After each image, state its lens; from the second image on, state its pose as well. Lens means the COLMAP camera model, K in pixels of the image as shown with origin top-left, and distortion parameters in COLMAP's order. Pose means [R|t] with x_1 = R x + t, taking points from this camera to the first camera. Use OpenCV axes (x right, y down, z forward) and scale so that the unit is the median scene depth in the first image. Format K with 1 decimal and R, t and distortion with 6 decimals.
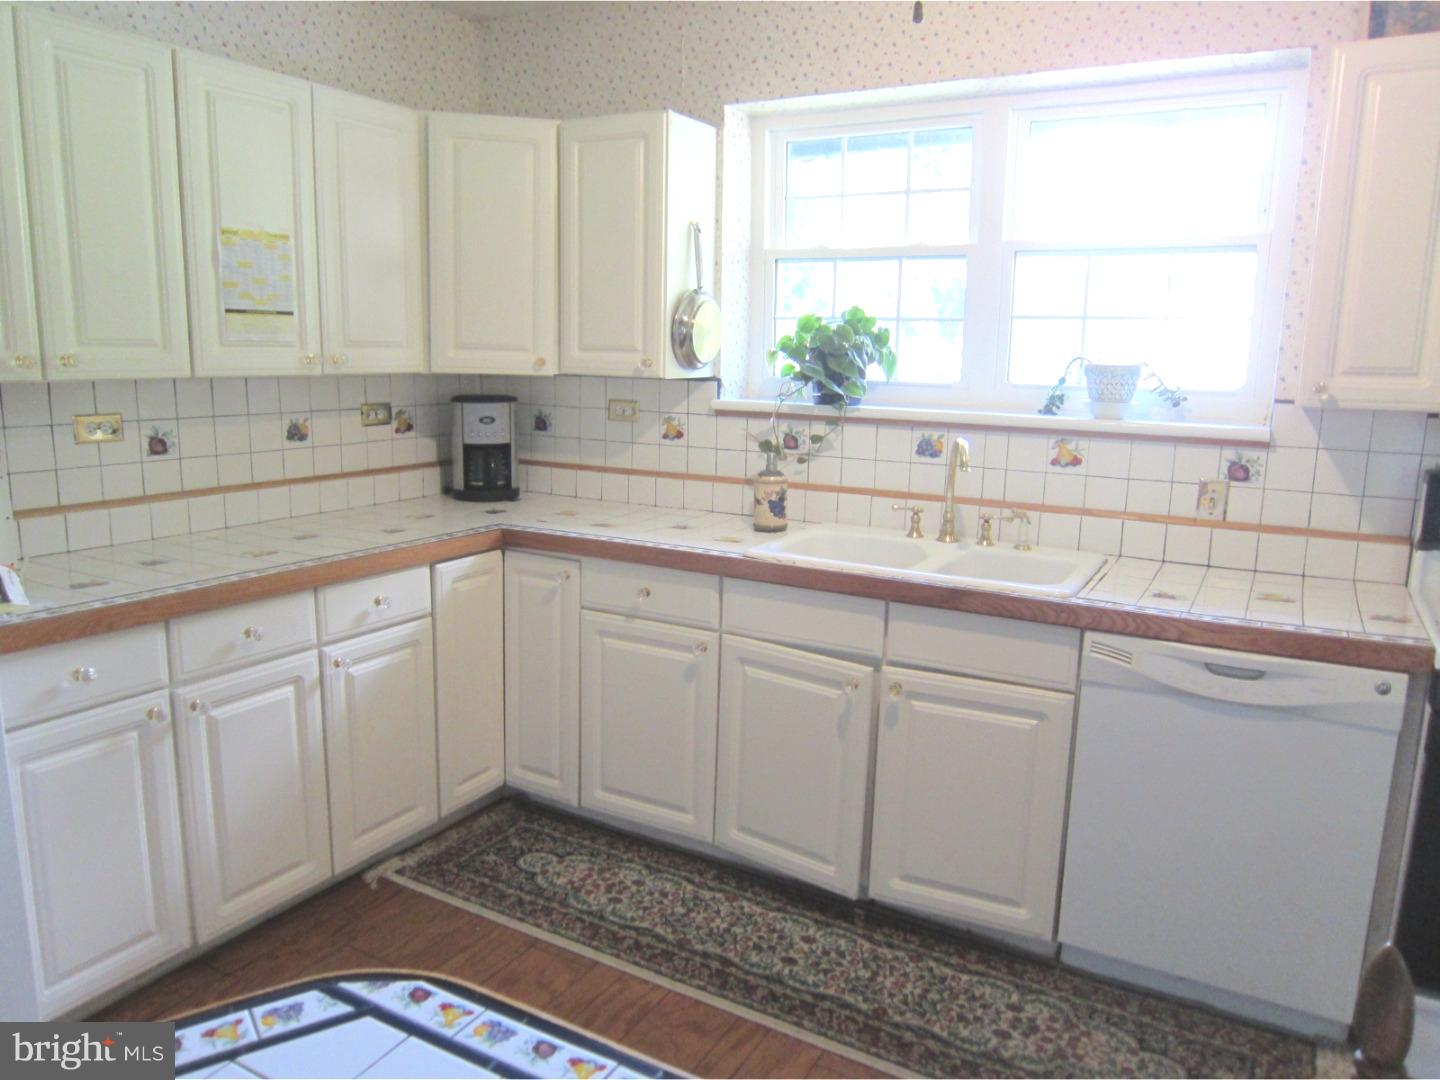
lens RADIAL K [[1027.9, 0, 718.3], [0, 1027.9, 540.5], [0, 0, 1]] dist [-0.043533, 0.012629]
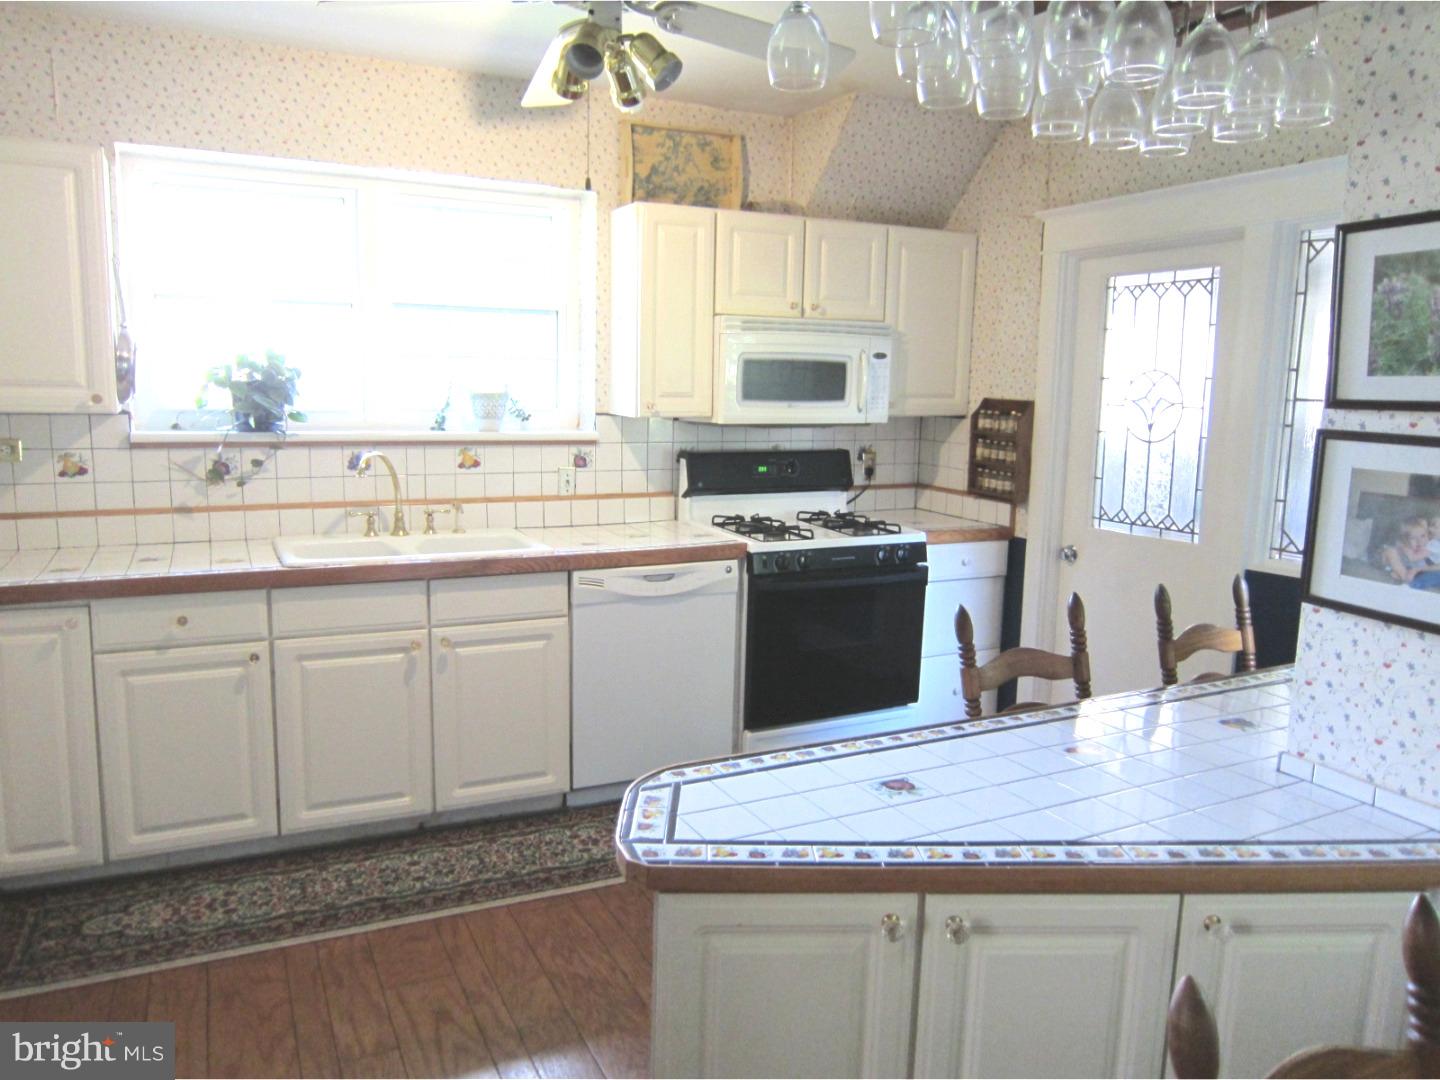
lens RADIAL K [[1027.9, 0, 721.7], [0, 1027.9, 538.4], [0, 0, 1]] dist [-0.043533, 0.012629]
pose [[0.556557, -0.130360, 0.820518, -0.602369], [0.141564, 0.988051, 0.060954, -0.016400], [-0.818660, 0.082232, 0.568361, -0.031557]]
